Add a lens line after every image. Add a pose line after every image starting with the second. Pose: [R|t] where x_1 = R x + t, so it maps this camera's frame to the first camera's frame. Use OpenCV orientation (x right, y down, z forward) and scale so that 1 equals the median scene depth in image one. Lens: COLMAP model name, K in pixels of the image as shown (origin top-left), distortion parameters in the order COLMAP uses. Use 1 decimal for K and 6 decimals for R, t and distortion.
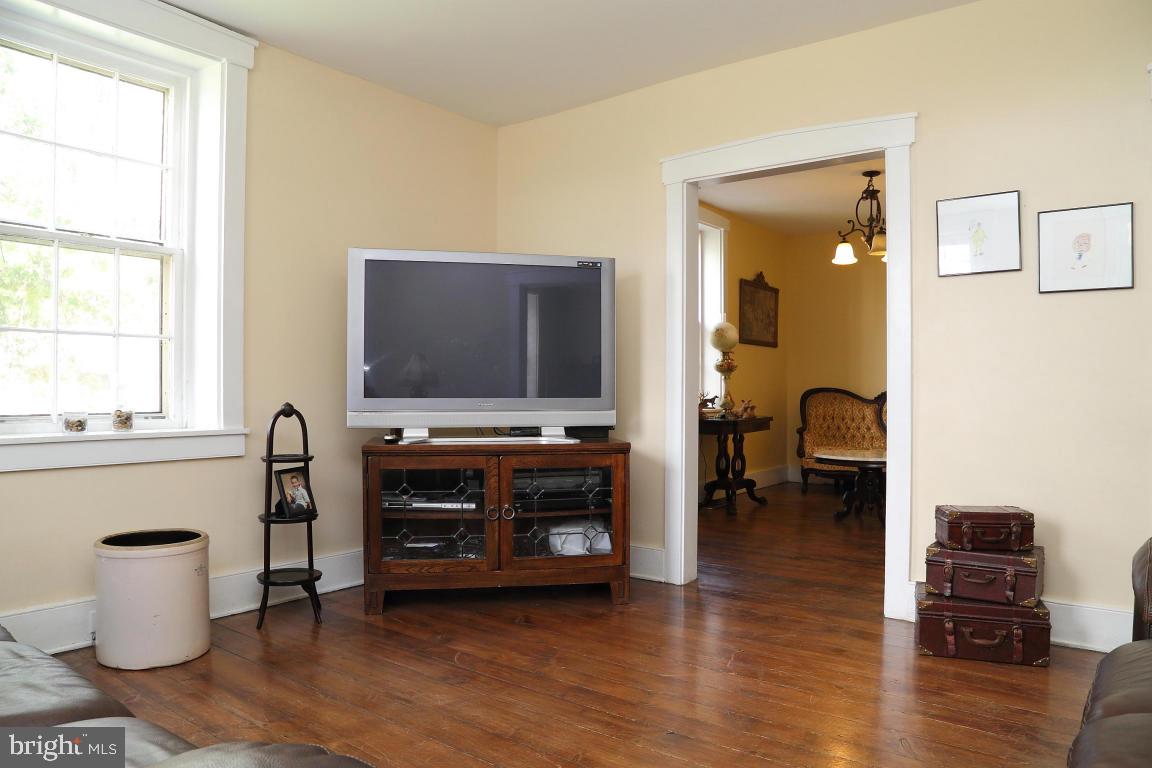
lens RADIAL K [[818.7, 0, 574.7], [0, 818.7, 384.2], [0, 0, 1]] dist [-0.000466, 0.002892]
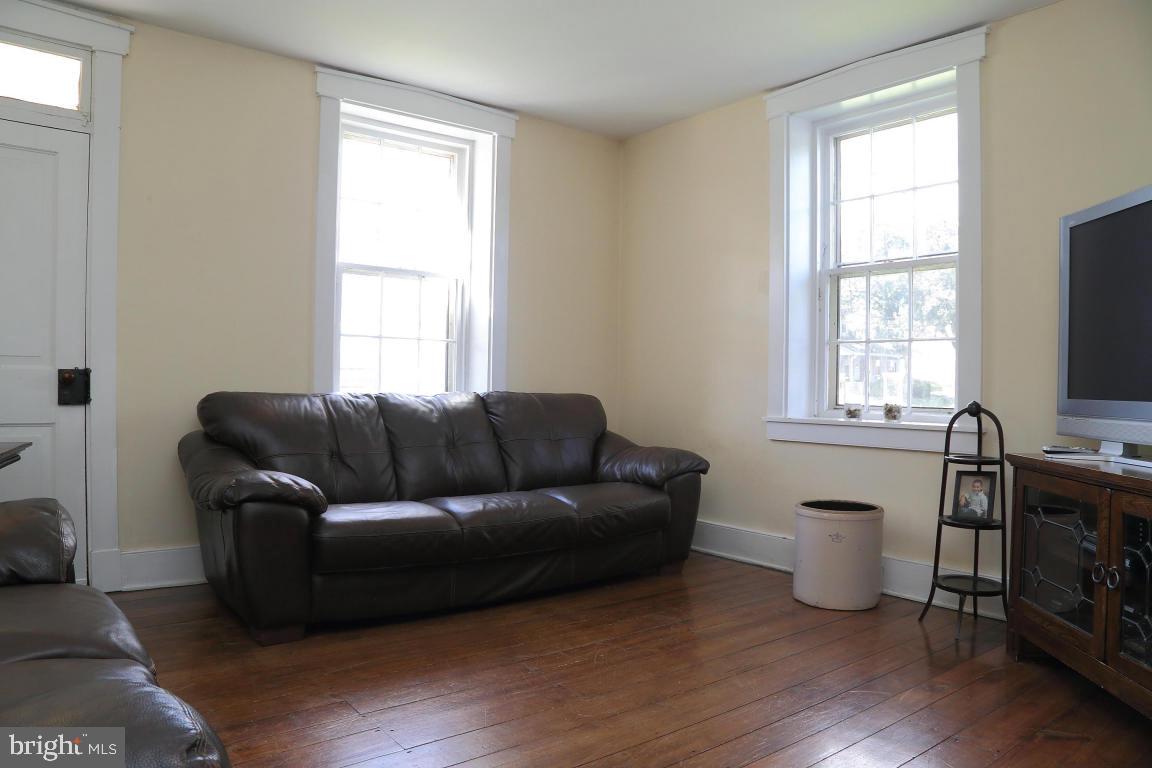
lens RADIAL K [[818.7, 0, 574.6], [0, 818.7, 381.3], [0, 0, 1]] dist [-0.000466, 0.002892]
pose [[-0.214769, -0.004573, -0.976654, 0.684715], [-0.004946, 0.999981, -0.003595, 0.005190], [0.976652, 0.004059, -0.214788, 0.769361]]
